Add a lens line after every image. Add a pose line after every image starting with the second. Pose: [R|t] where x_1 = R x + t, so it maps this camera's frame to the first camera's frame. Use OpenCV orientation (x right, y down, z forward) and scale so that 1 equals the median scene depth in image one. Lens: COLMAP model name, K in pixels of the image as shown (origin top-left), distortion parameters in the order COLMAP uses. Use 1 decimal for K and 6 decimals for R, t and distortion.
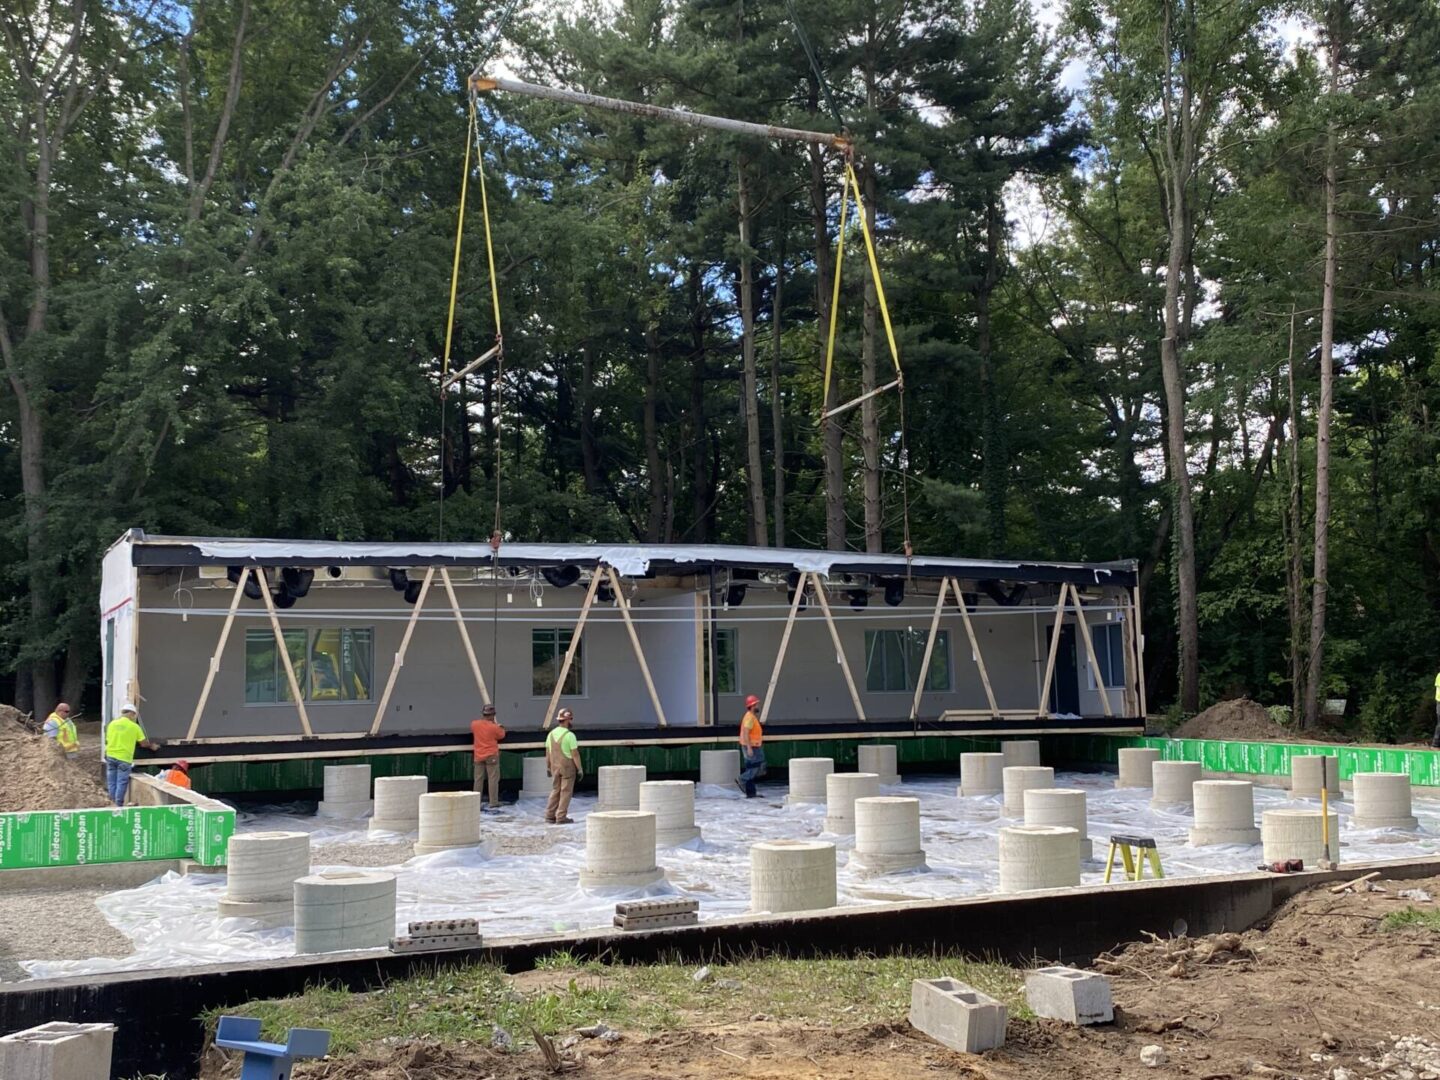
lens RADIAL K [[1621.4, 0, 720.0], [0, 1621.4, 540.0], [0, 0, 1]] dist [0.005831, -0.017681]
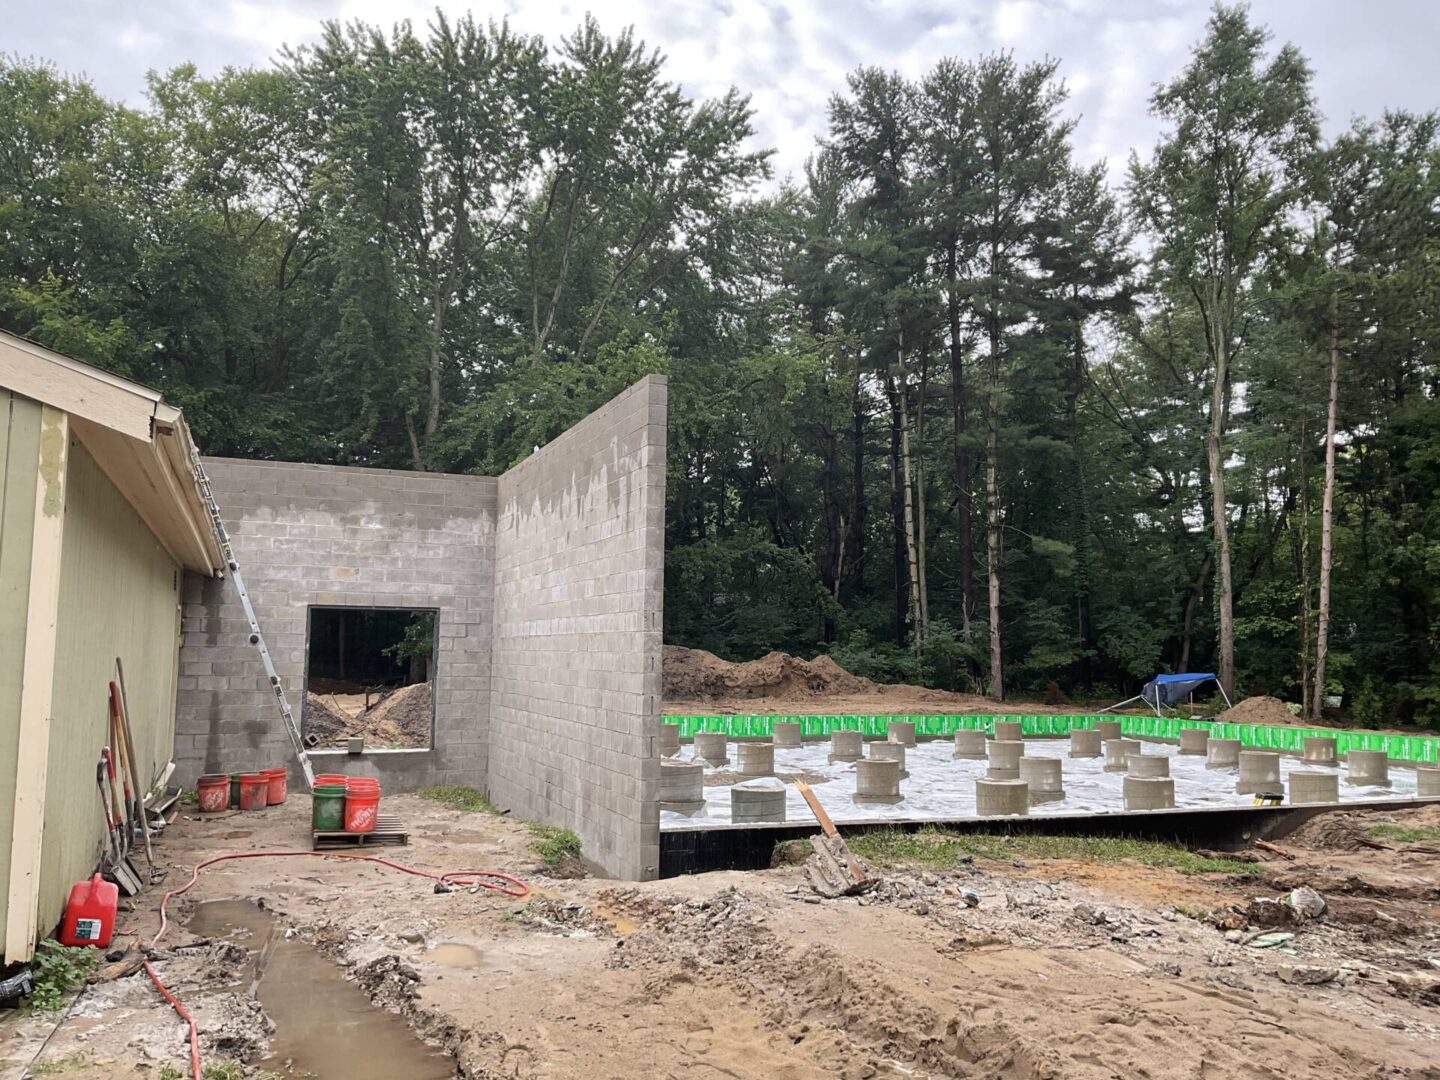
lens RADIAL K [[1215.1, 0, 720.0], [0, 1215.1, 540.0], [0, 0, 1]] dist [0.008528, -0.002882]
pose [[0.994475, 0.013580, -0.104093, -0.042499], [-0.015228, 0.999771, -0.015046, -0.014836], [0.103865, 0.016548, 0.994454, -0.106308]]
